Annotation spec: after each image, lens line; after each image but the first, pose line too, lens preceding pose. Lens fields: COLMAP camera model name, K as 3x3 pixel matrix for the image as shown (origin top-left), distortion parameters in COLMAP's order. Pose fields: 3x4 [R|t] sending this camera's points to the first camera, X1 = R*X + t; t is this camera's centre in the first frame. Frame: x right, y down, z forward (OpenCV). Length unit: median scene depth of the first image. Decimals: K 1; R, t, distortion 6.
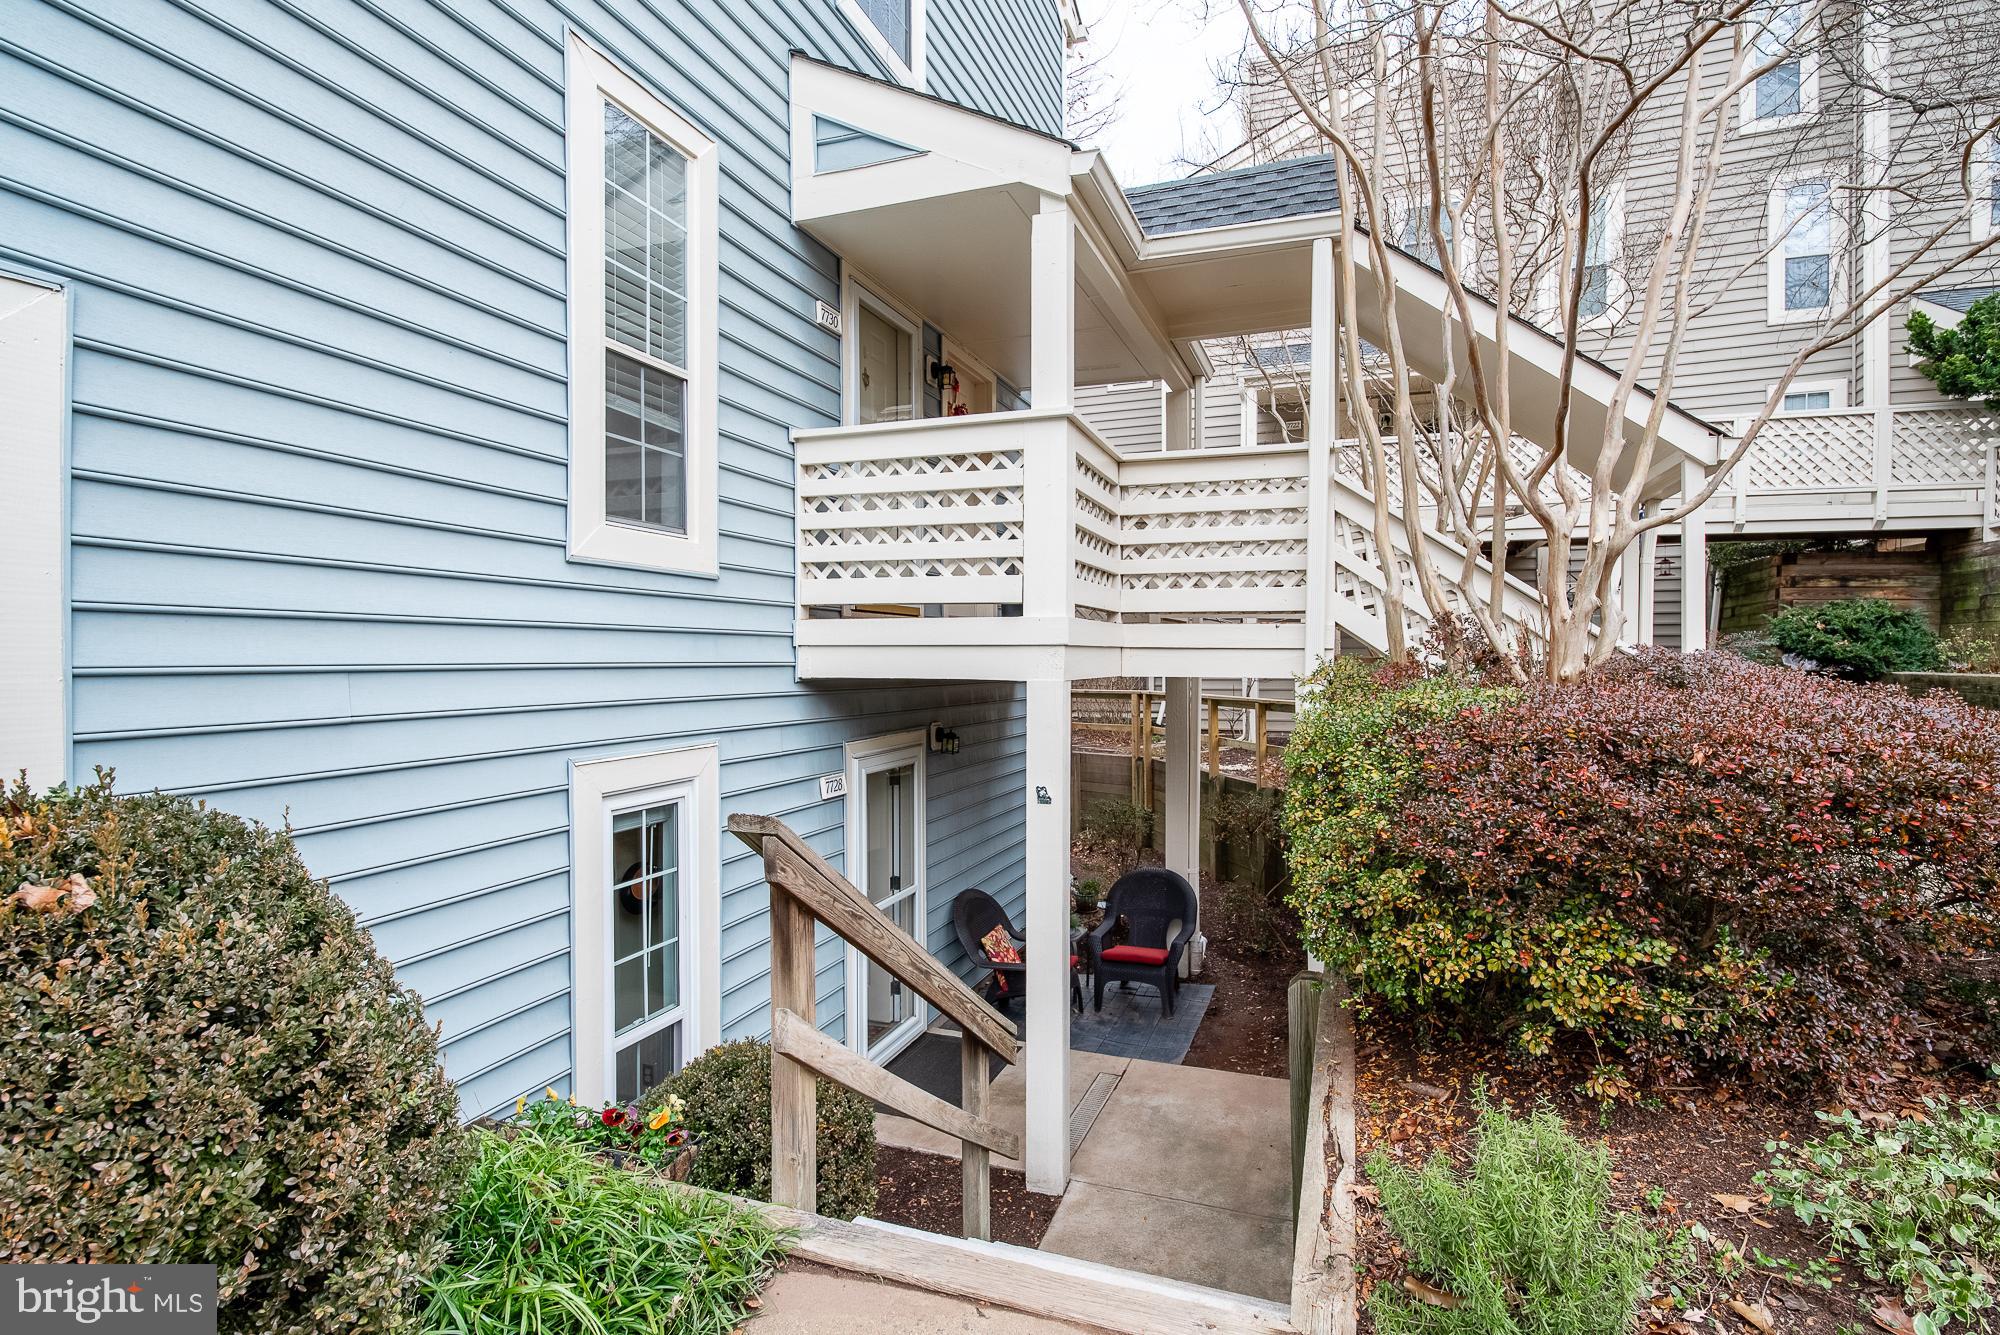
lens RADIAL K [[919.1, 0, 989.2], [0, 919.1, 670.0], [0, 0, 1]] dist [-0.000691, -0.000415]
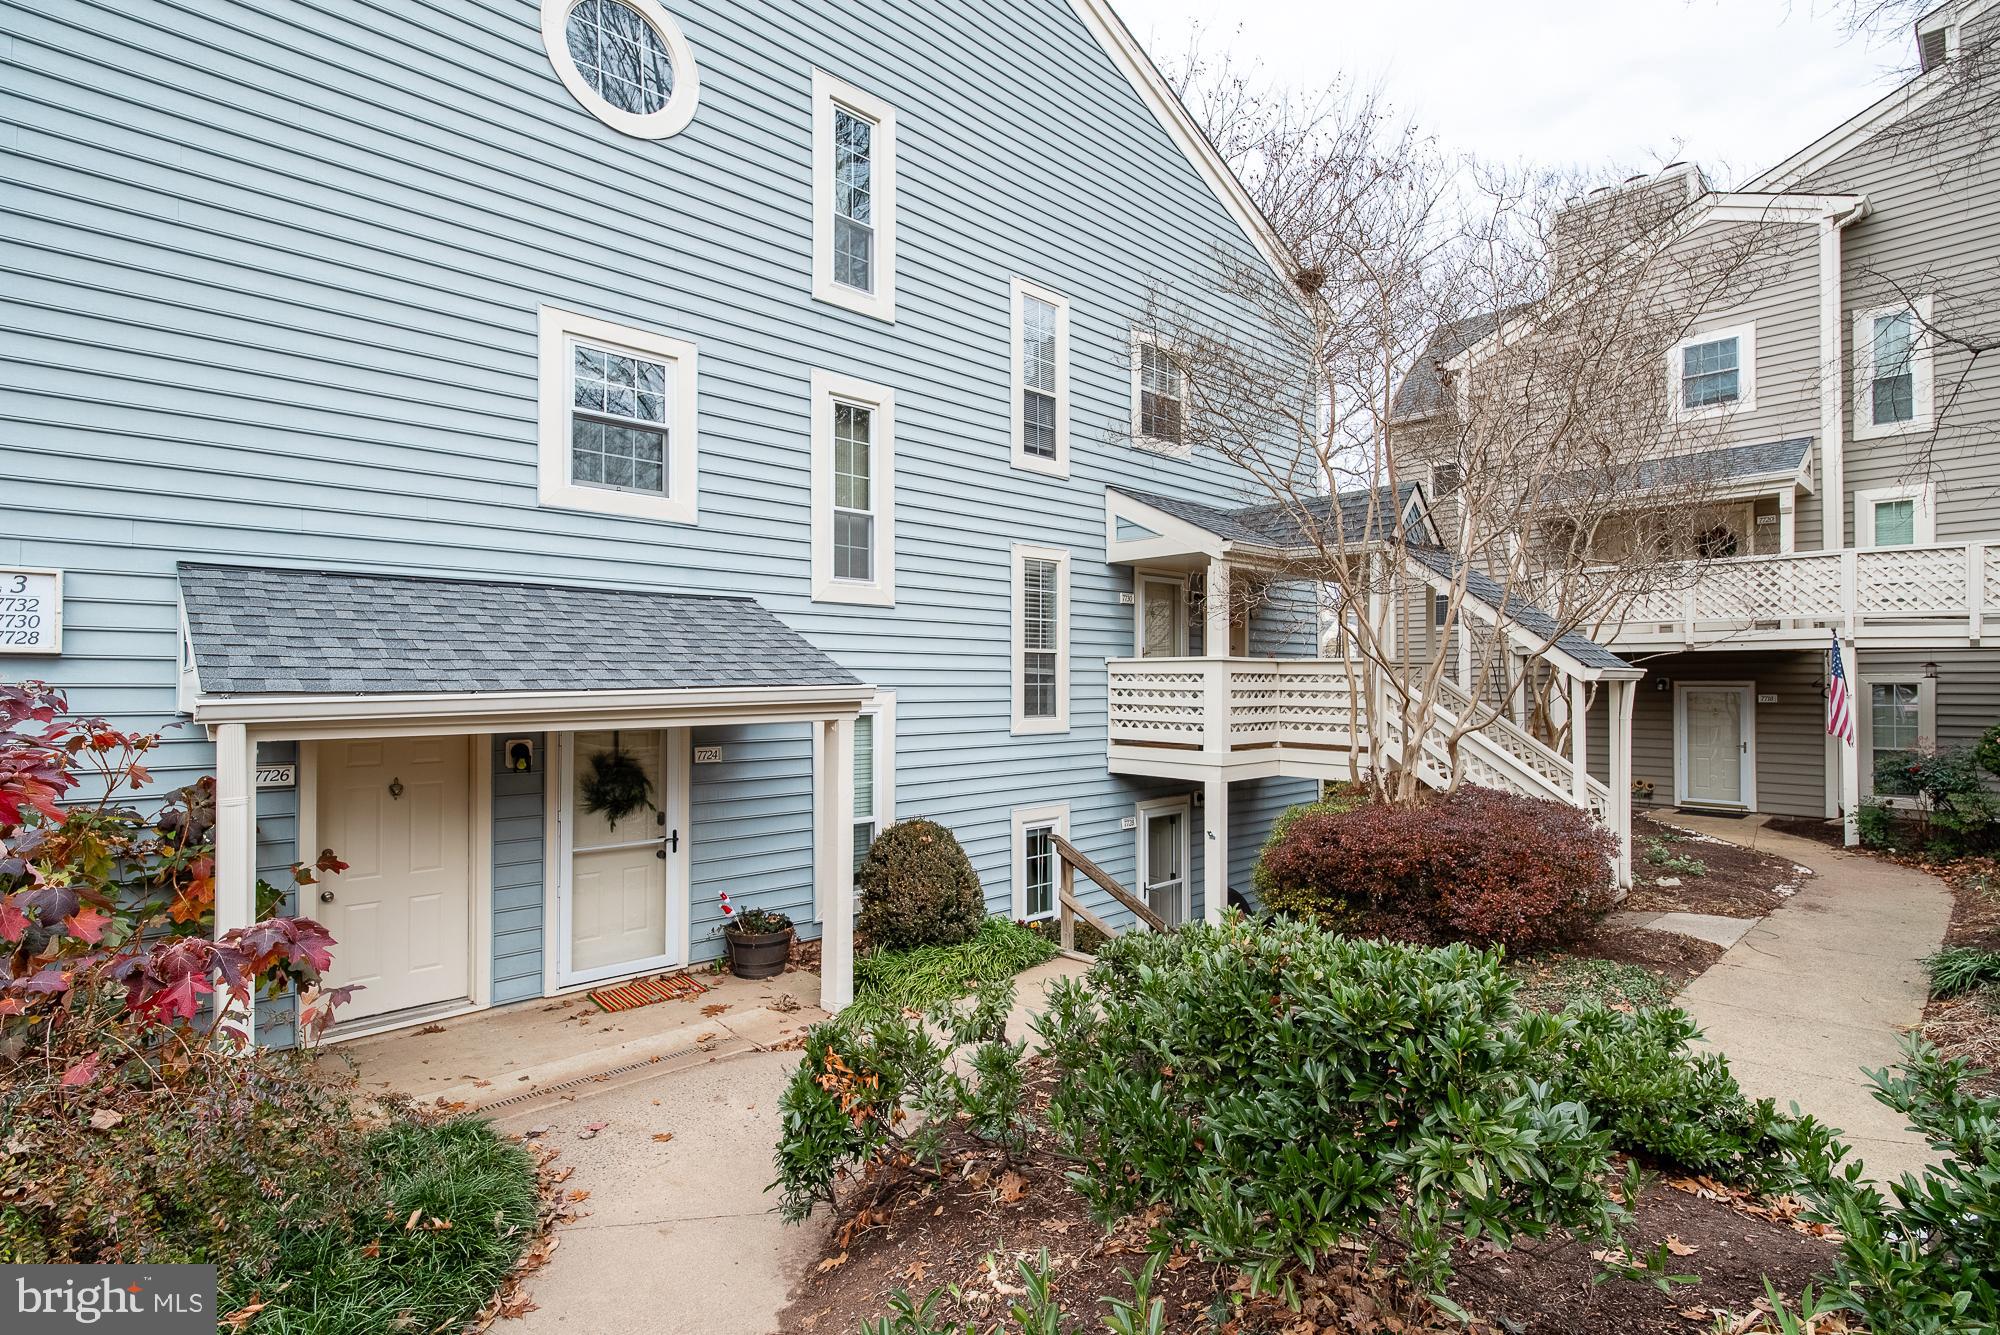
lens RADIAL K [[919.1, 0, 989.2], [0, 919.1, 670.0], [0, 0, 1]] dist [-0.000691, -0.000415]
pose [[0.891474, -0.005762, -0.453036, 0.557217], [-0.004346, 0.999764, -0.021268, -0.198079], [0.453052, 0.020929, 0.891238, -1.133303]]
